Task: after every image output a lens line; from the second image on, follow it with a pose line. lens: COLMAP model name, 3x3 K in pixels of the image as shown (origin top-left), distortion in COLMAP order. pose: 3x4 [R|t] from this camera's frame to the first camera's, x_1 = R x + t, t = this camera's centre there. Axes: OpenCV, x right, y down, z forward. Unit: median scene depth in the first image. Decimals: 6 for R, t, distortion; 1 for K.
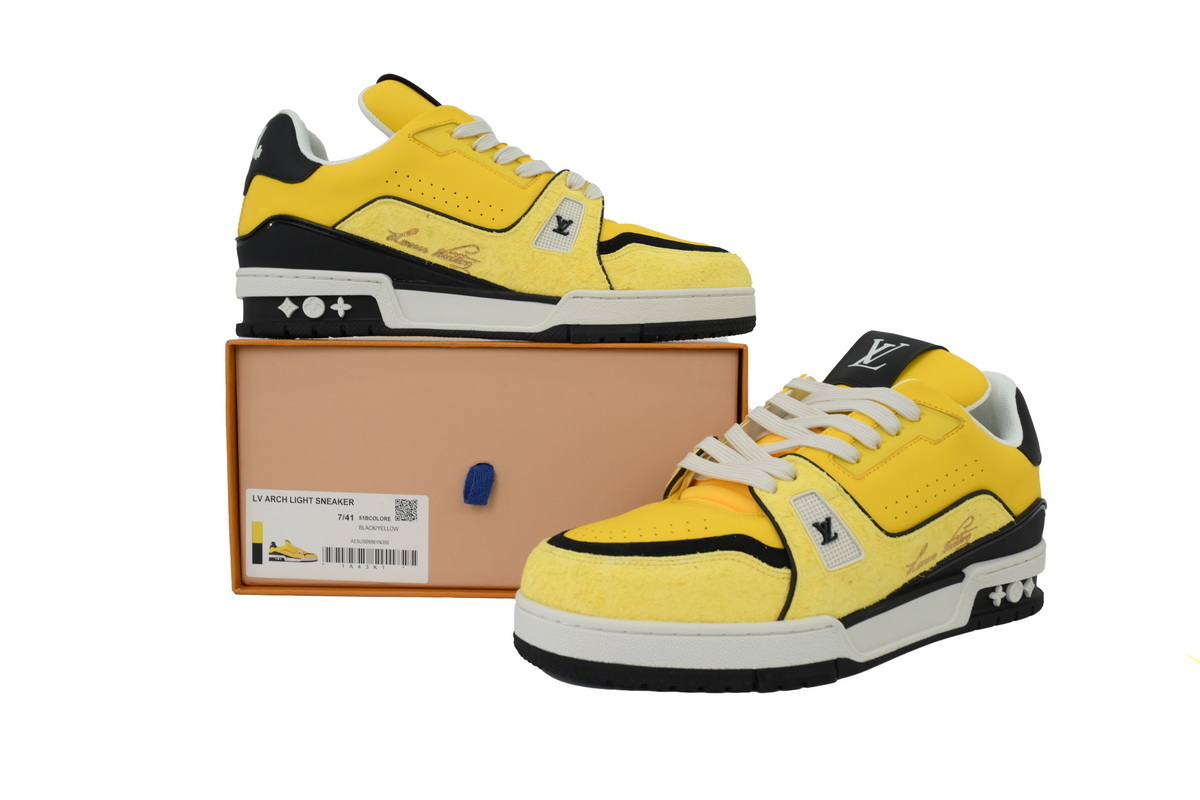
lens RADIAL K [[973.9, 0, 600.0], [0, 973.9, 400.0], [0, 0, 1]] dist [0.115200, 0.000314]
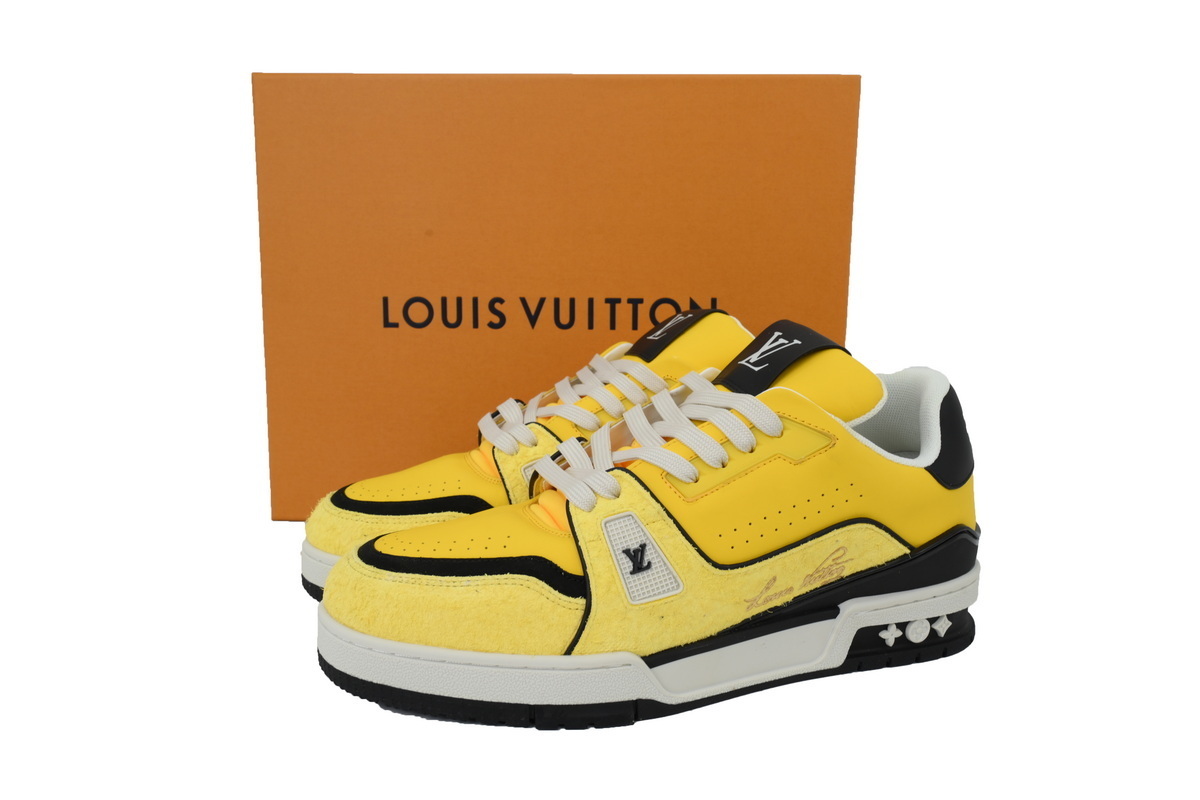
lens RADIAL K [[973.9, 0, 600.0], [0, 973.9, 400.0], [0, 0, 1]] dist [0.115200, 0.000314]
pose [[0.969495, 0.050810, -0.239788, 0.400424], [-0.027614, 0.994692, 0.099125, -0.098234], [0.243551, -0.089479, 0.965752, 0.139877]]
